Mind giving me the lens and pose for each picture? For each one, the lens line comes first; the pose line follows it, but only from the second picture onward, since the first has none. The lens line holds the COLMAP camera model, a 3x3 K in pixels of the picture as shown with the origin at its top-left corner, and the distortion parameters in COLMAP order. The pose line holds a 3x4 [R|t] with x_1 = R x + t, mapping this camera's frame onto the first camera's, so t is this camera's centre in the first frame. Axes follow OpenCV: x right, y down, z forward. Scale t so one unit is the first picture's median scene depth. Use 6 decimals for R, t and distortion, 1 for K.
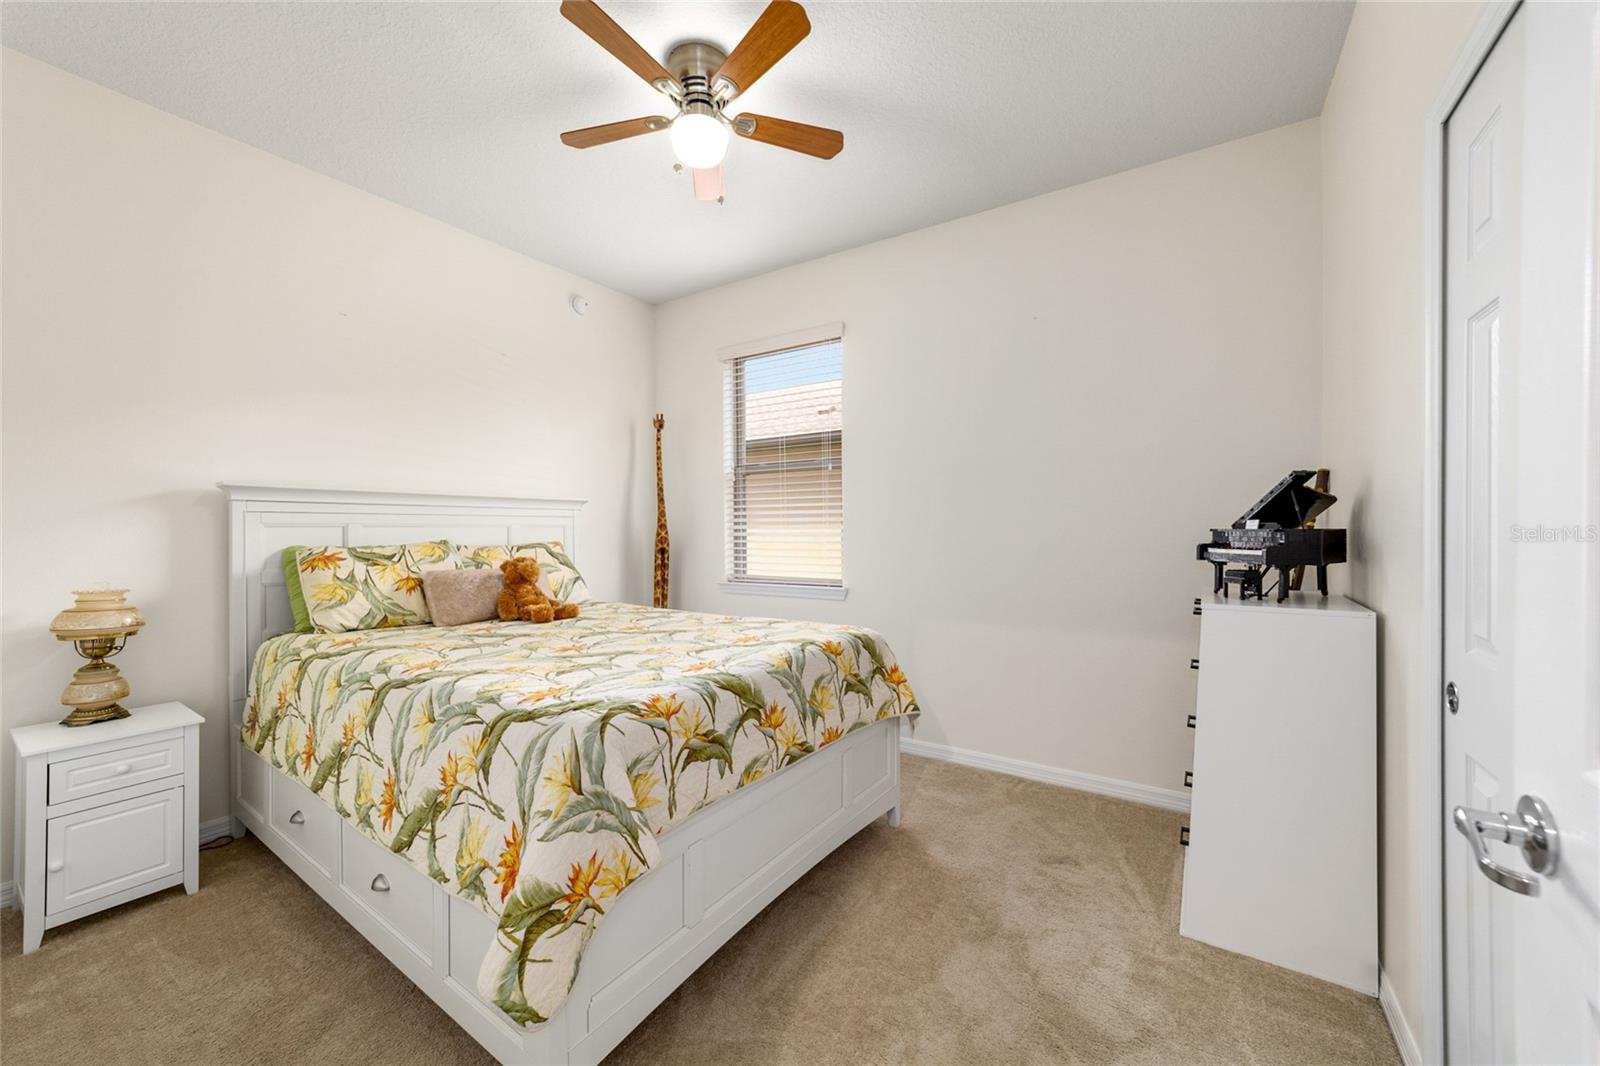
lens RADIAL K [[616.0, 0, 800.0], [0, 616.0, 533.0], [0, 0, 1]] dist [-0.025509, 0.011646]
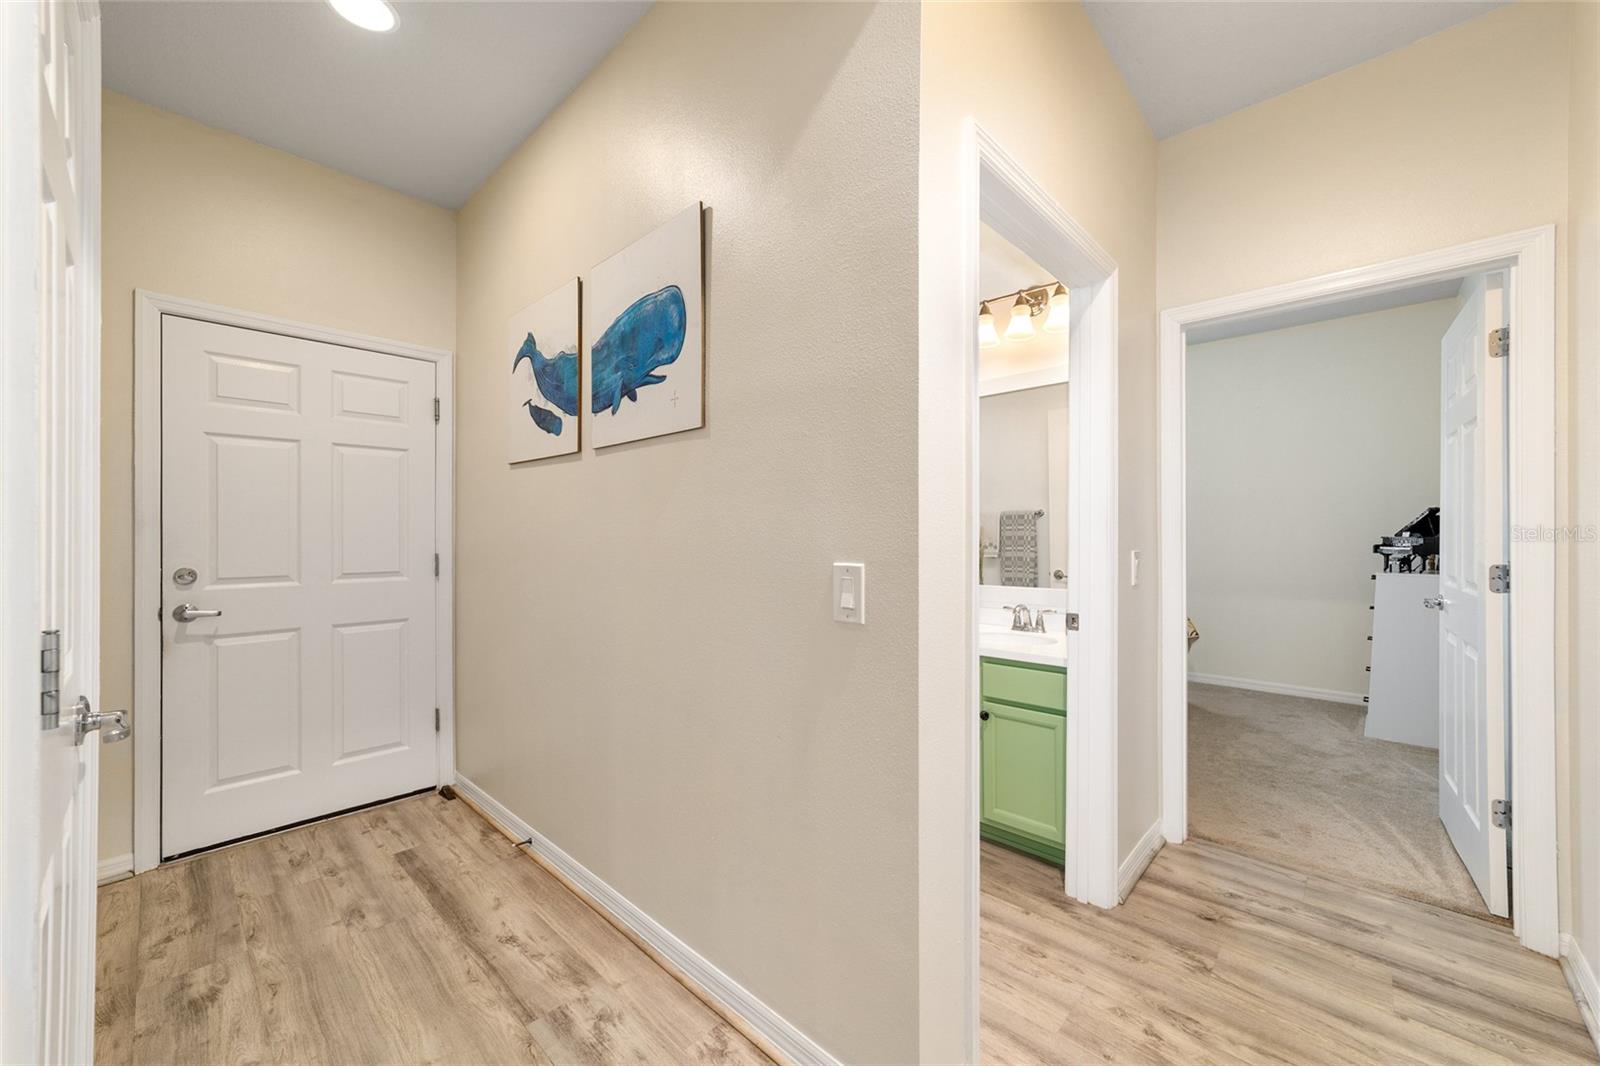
lens RADIAL K [[616.0, 0, 800.0], [0, 616.0, 533.0], [0, 0, 1]] dist [-0.025509, 0.011646]
pose [[0.984441, 0.004505, -0.175657, -0.837556], [-0.005421, 0.999974, -0.004737, 0.001233], [0.175631, 0.005616, 0.984440, -1.271370]]
